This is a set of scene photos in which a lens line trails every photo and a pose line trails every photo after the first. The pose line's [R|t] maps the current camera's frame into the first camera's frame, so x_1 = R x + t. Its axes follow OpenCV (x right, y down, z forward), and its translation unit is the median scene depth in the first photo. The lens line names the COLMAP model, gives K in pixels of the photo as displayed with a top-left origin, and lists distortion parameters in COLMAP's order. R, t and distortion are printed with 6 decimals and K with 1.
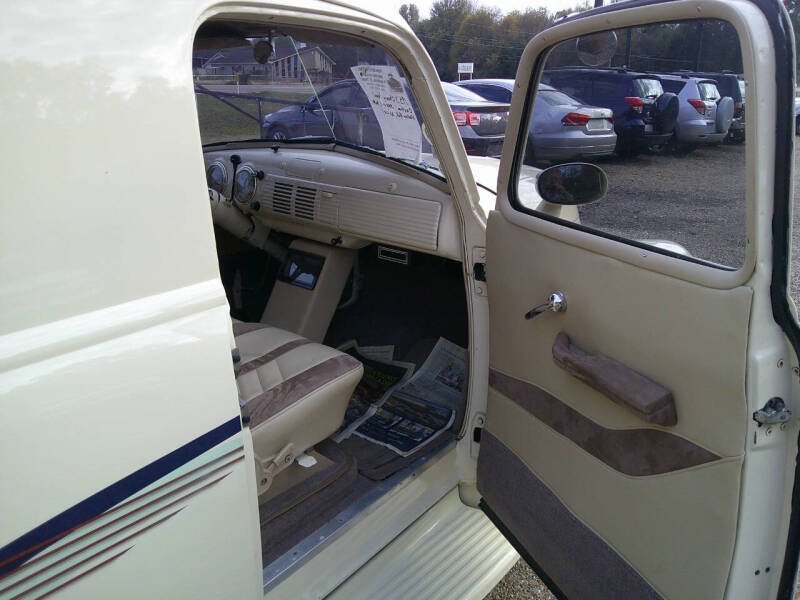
lens RADIAL K [[673.9, 0, 402.5], [0, 673.9, 298.0], [0, 0, 1]] dist [-0.007210, -0.013099]
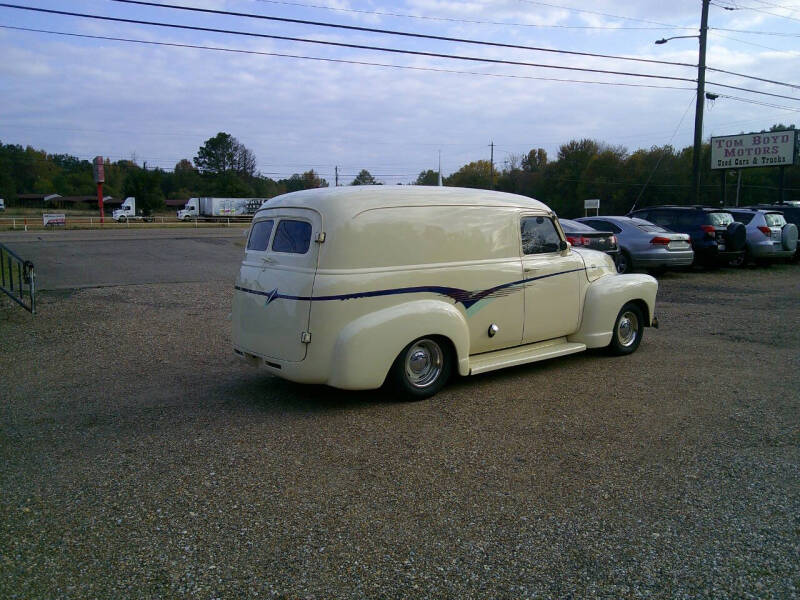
lens RADIAL K [[668.3, 0, 414.4], [0, 668.3, 293.2], [0, 0, 1]] dist [-0.008509, -0.032102]
pose [[0.984821, -0.008181, -0.173382, -0.013526], [-0.026594, 0.979983, -0.197299, 0.114932], [0.171526, 0.198915, 0.964890, -0.368782]]
